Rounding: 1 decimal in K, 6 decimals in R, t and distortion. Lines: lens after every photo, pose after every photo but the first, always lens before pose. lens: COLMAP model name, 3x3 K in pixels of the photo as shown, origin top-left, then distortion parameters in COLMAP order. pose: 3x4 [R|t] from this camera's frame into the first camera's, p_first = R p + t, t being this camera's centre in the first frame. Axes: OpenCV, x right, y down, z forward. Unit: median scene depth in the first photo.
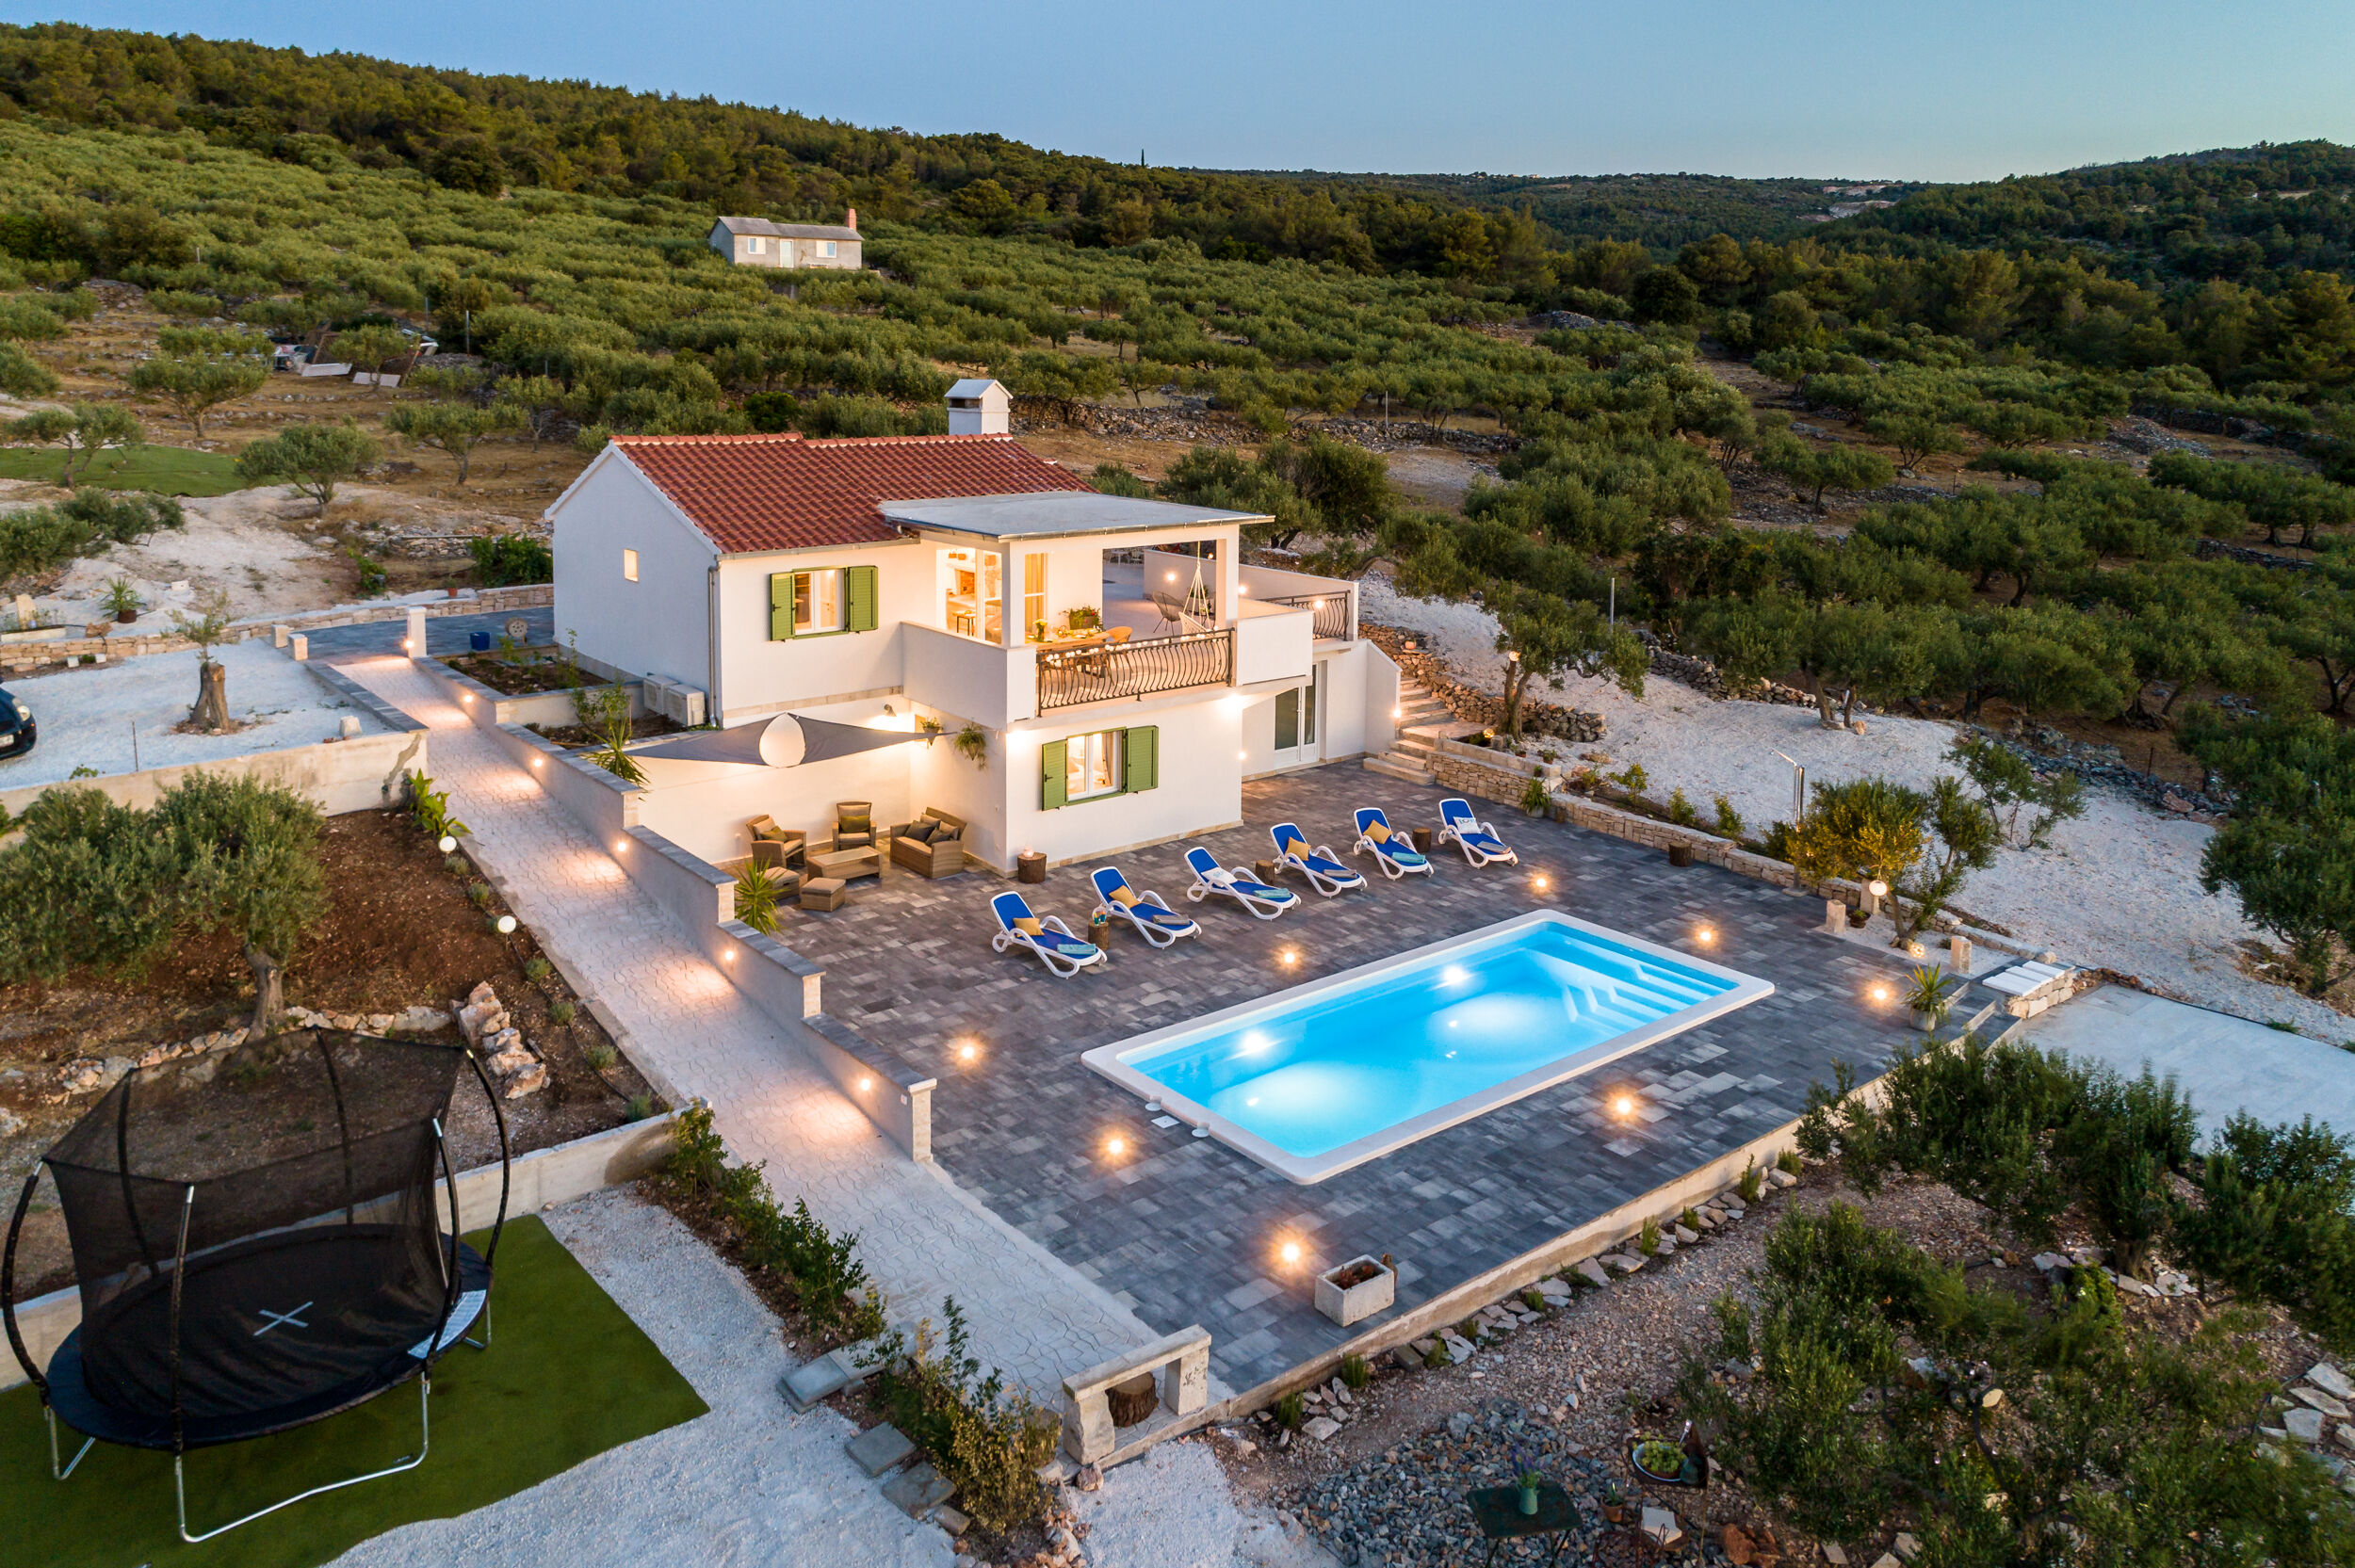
lens RADIAL K [[1679.7, 0, 1172.8], [0, 1679.7, 611.2], [0, 0, 1]] dist [-0.001571, 0.007976]
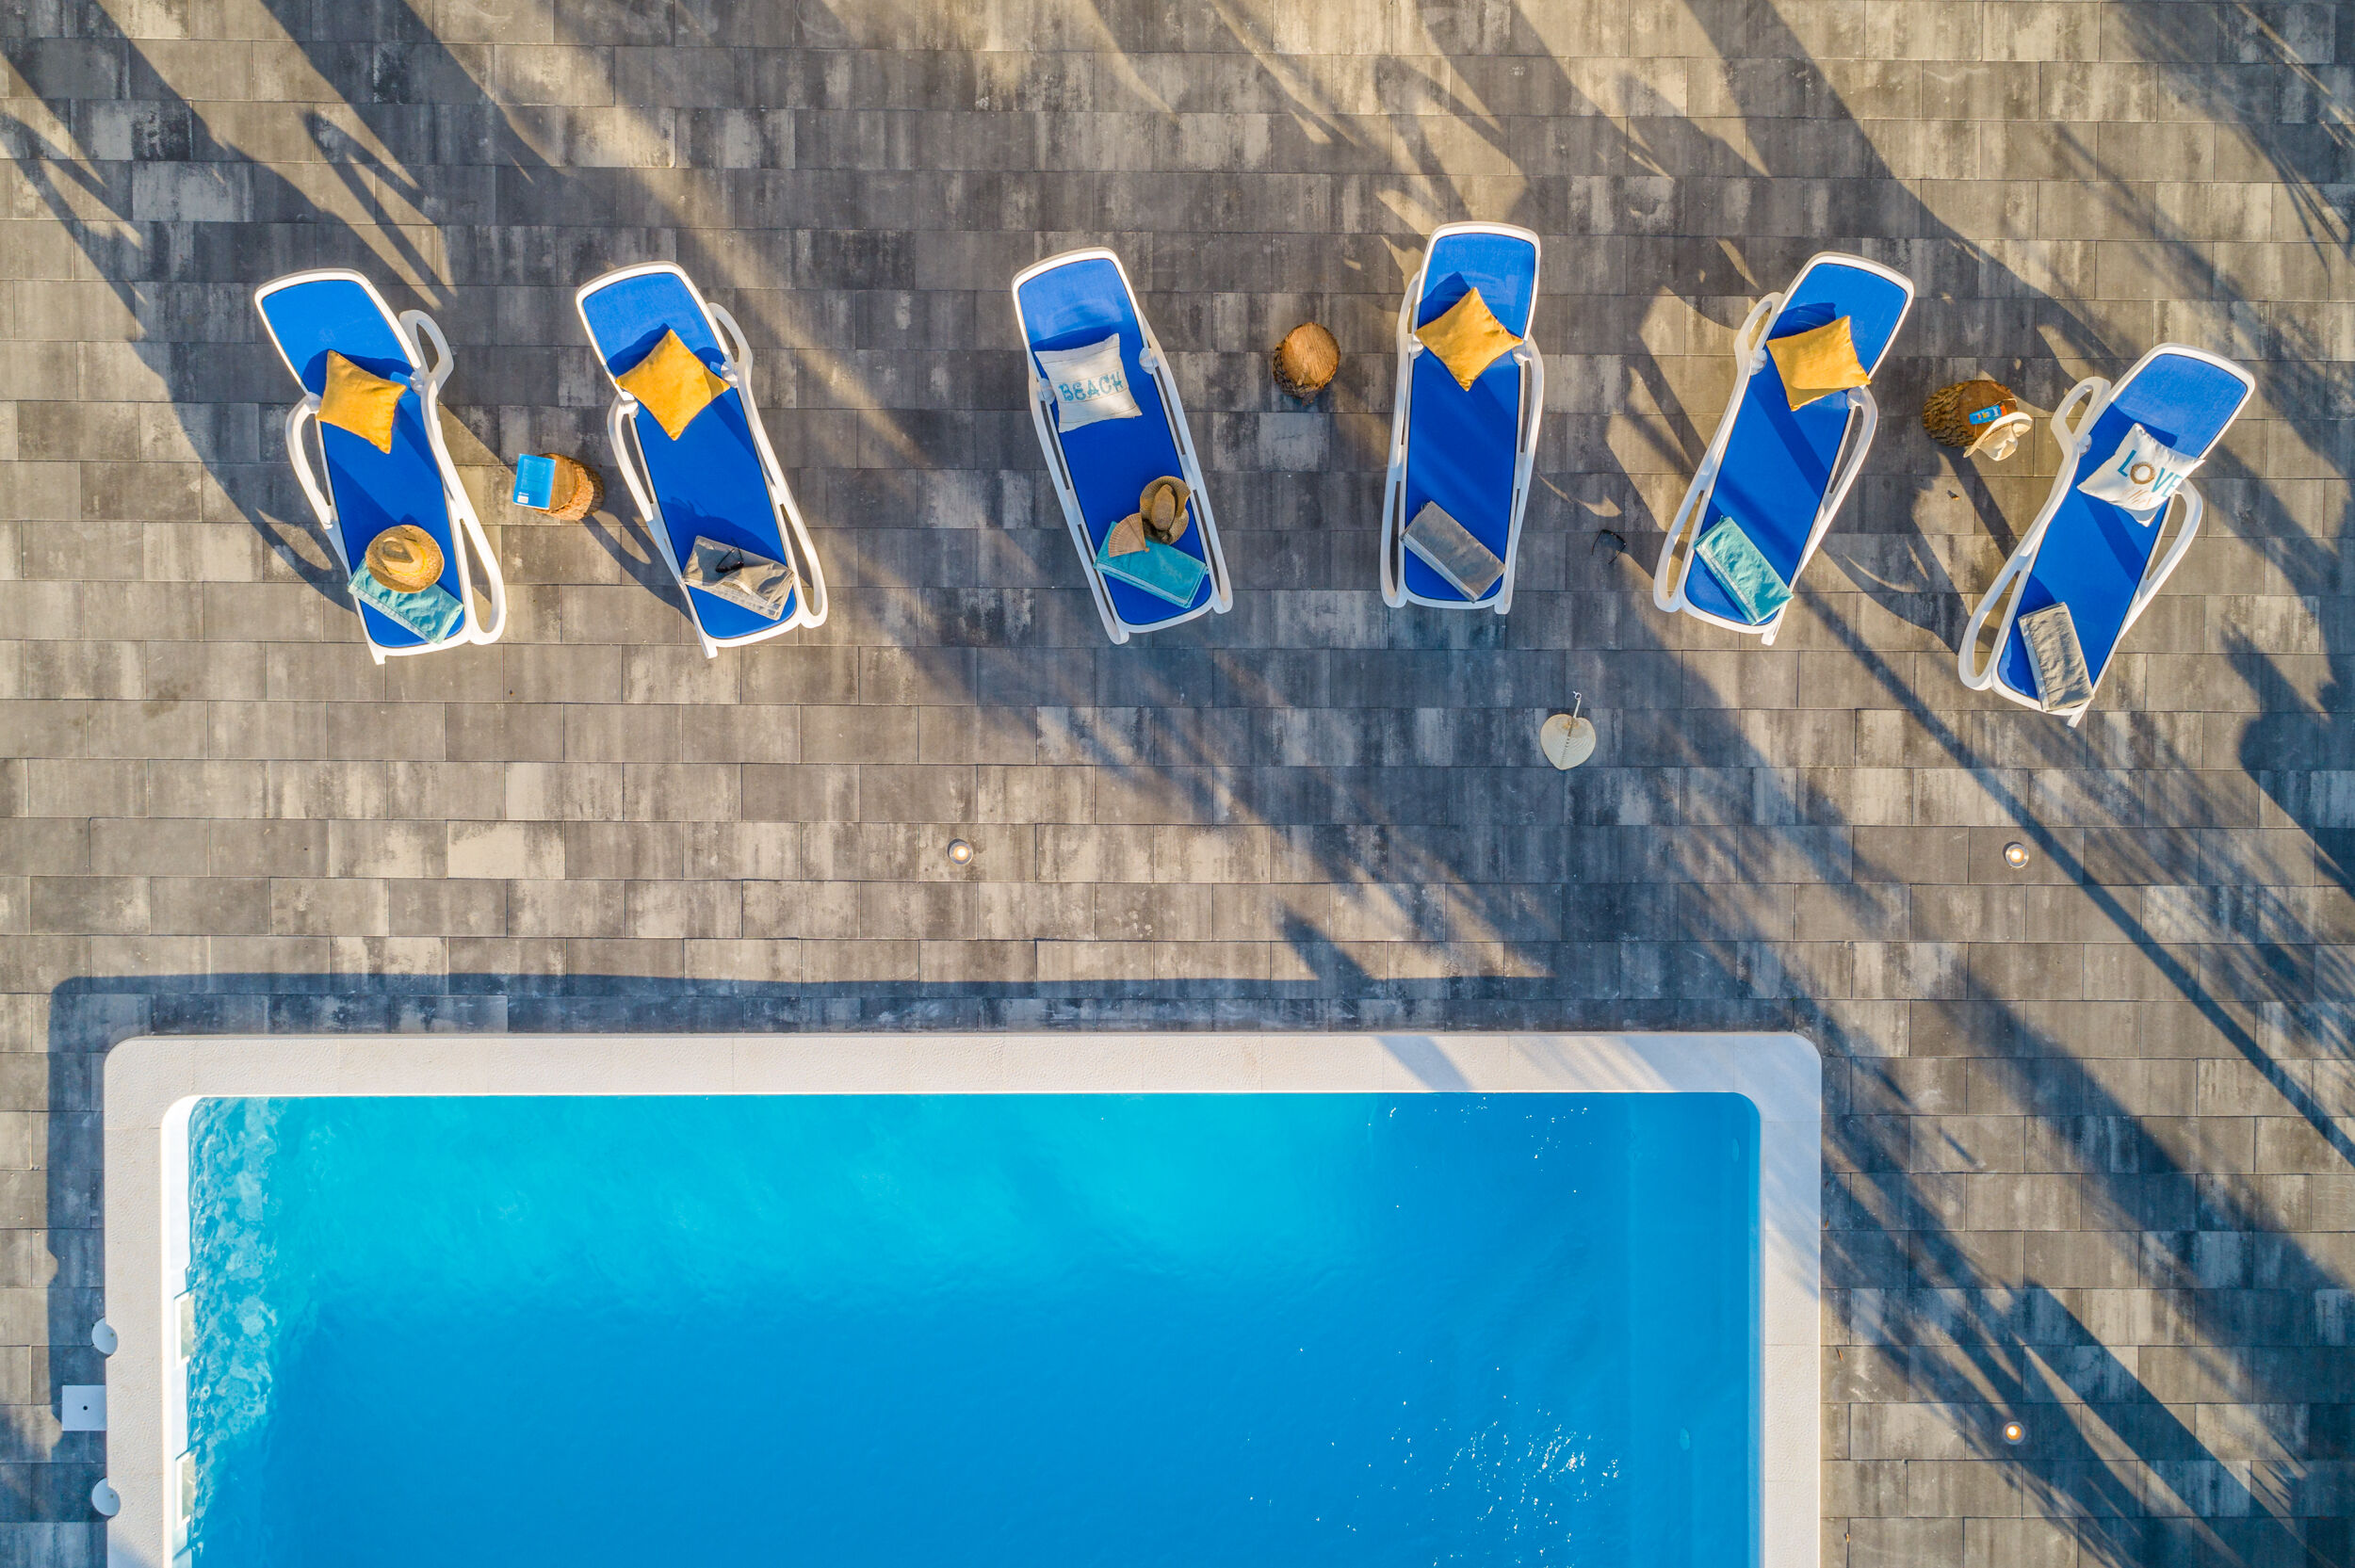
lens RADIAL K [[1538.2, 0, 1177.5], [0, 1538.2, 784.0], [0, 0, 1]] dist [-0.000015, 0.005988]
pose [[0.780968, 0.624542, 0.005955, 0.084371], [-0.103099, 0.119506, 0.987466, -0.117715], [0.616003, -0.771794, 0.157720, 0.875090]]
